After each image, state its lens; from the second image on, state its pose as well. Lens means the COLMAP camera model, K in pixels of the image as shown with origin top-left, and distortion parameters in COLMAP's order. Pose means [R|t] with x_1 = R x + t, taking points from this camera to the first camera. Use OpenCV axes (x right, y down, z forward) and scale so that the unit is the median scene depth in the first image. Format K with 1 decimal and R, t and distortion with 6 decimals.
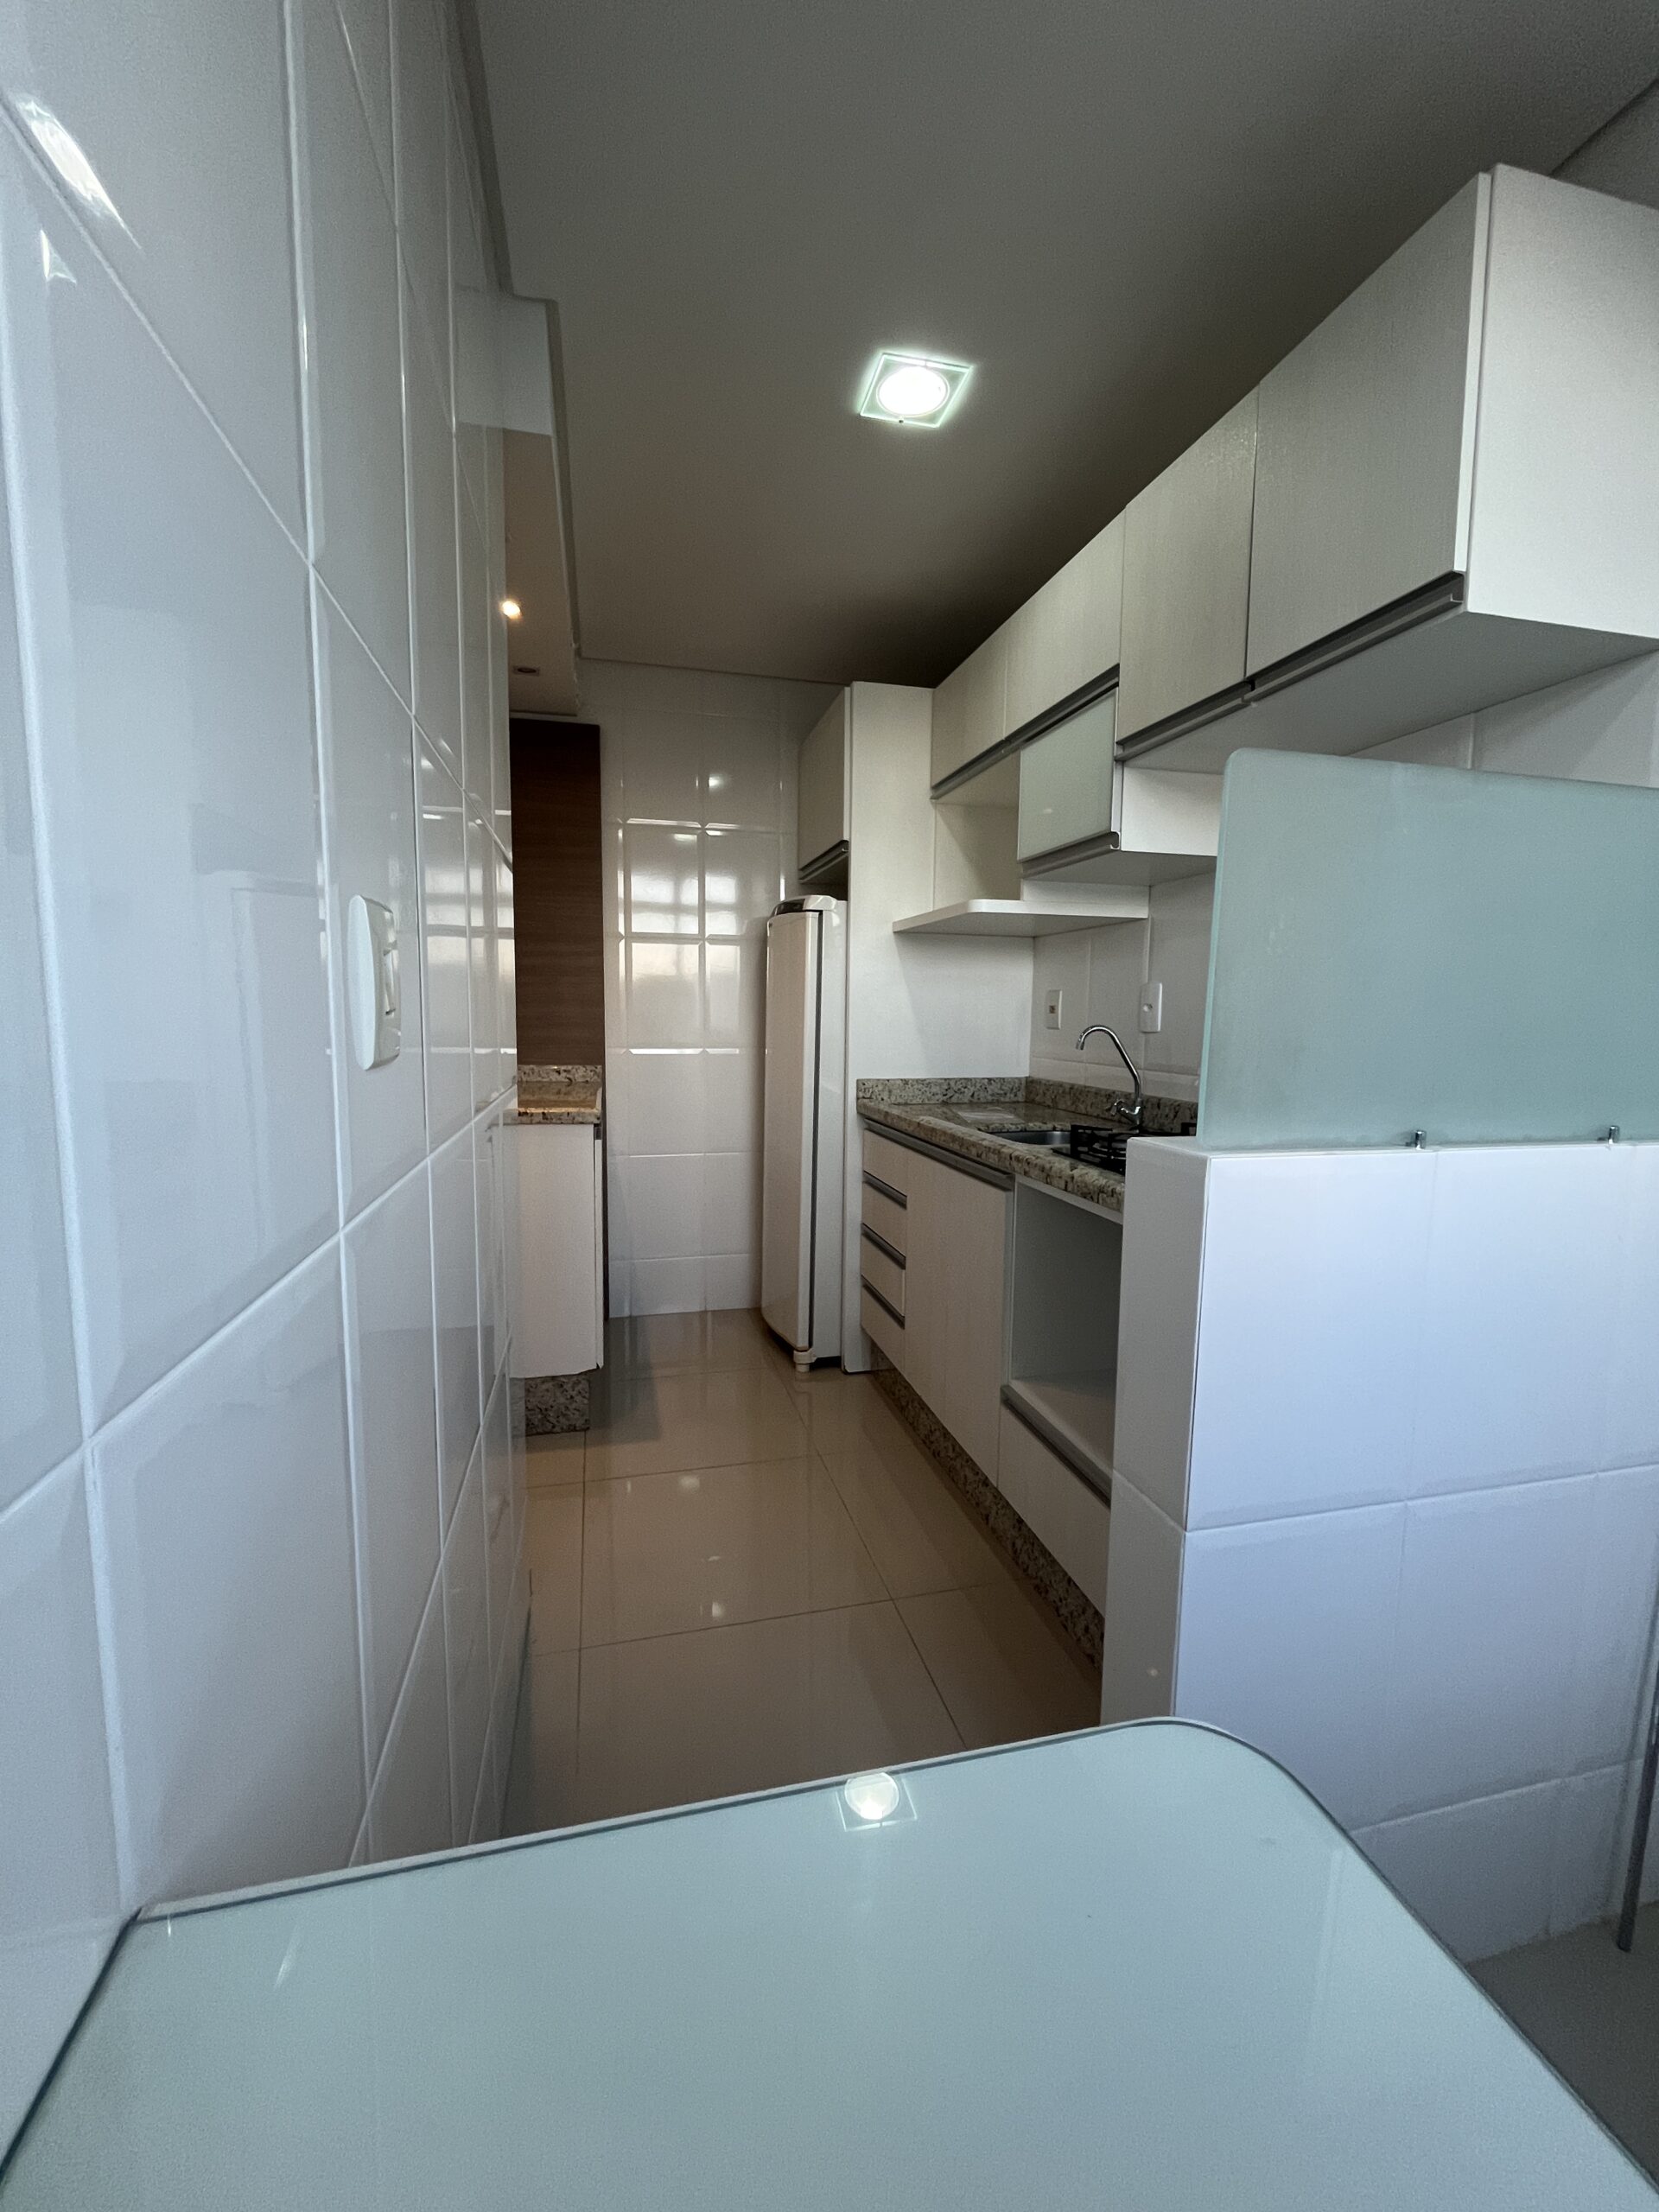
lens RADIAL K [[892.1, 0, 829.5], [0, 892.1, 1106.0], [0, 0, 1]] dist [-0.002164, -0.000219]
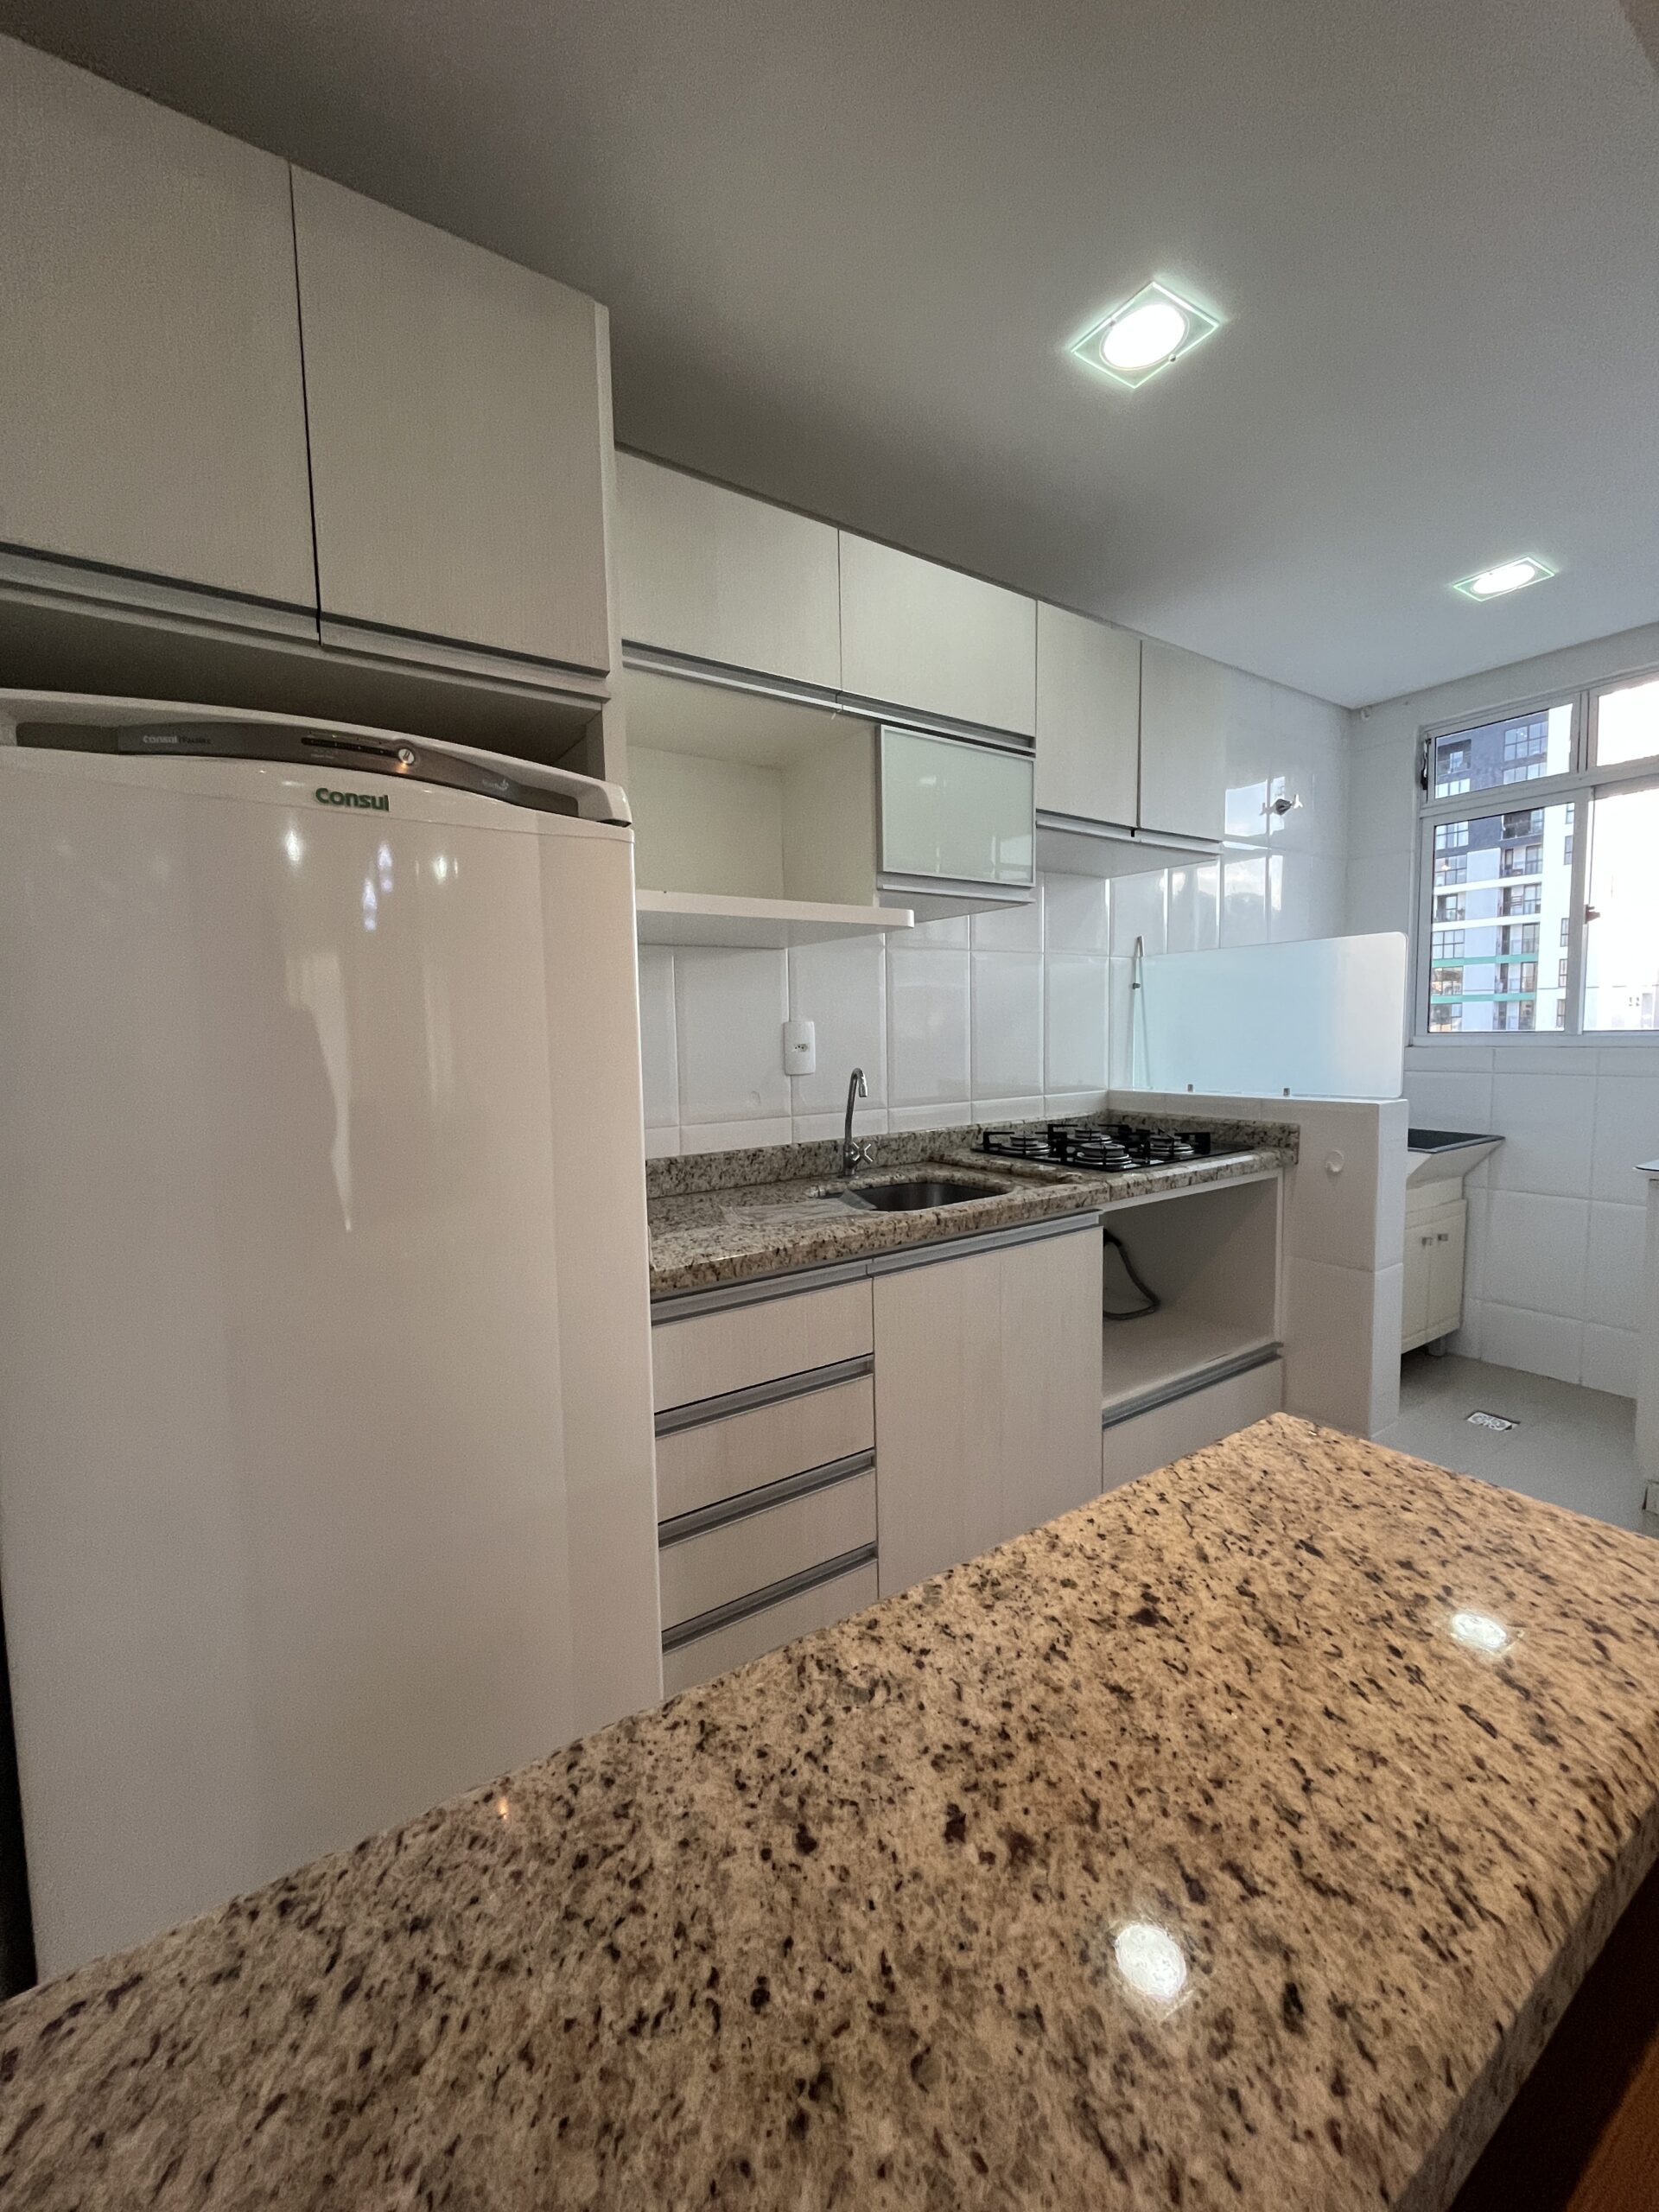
lens RADIAL K [[864.2, 0, 829.5], [0, 864.2, 1106.0], [0, 0, 1]] dist [-0.017120, -0.000006]
pose [[-0.327273, -0.084392, 0.941154, -0.577082], [0.120030, 0.984223, 0.129993, -0.192279], [-0.937275, 0.155510, -0.311980, 1.485645]]
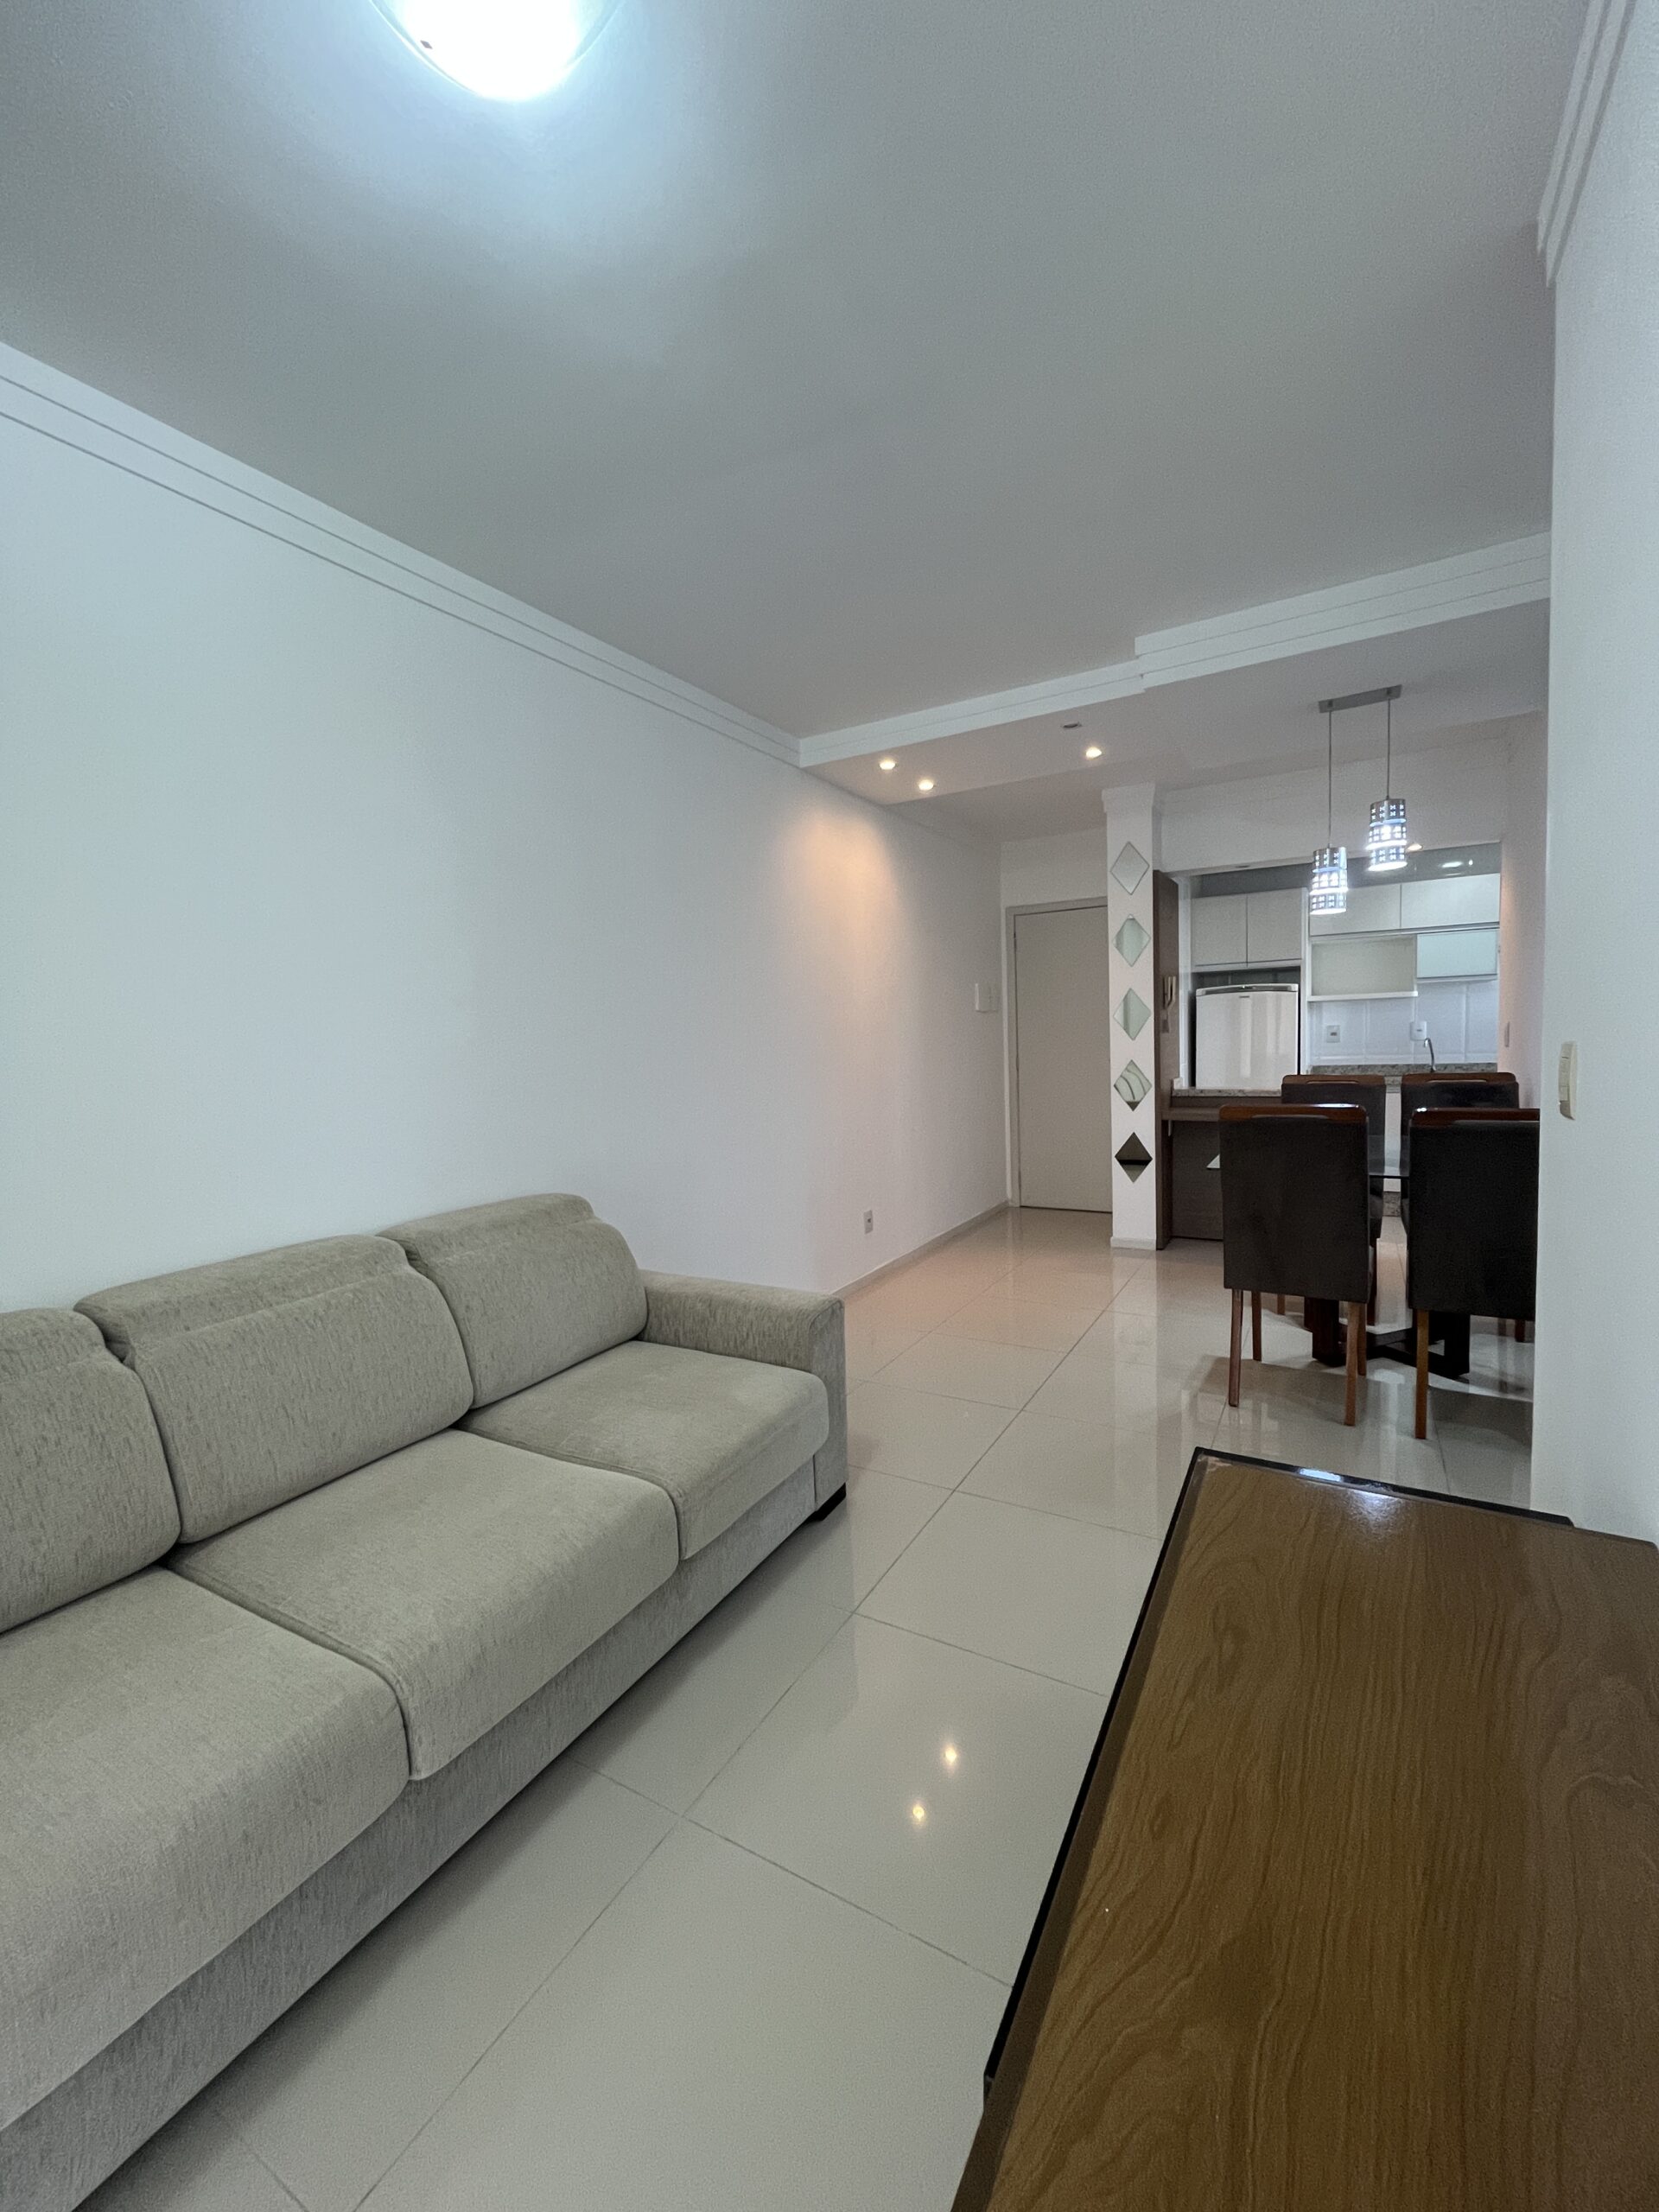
lens RADIAL K [[892.1, 0, 829.5], [0, 892.1, 1106.0], [0, 0, 1]] dist [-0.002164, -0.000219]
pose [[0.691766, -0.100851, 0.715045, -3.283357], [0.125938, 0.991874, 0.018057, -0.184156], [-0.711056, 0.077560, 0.698845, 0.469210]]
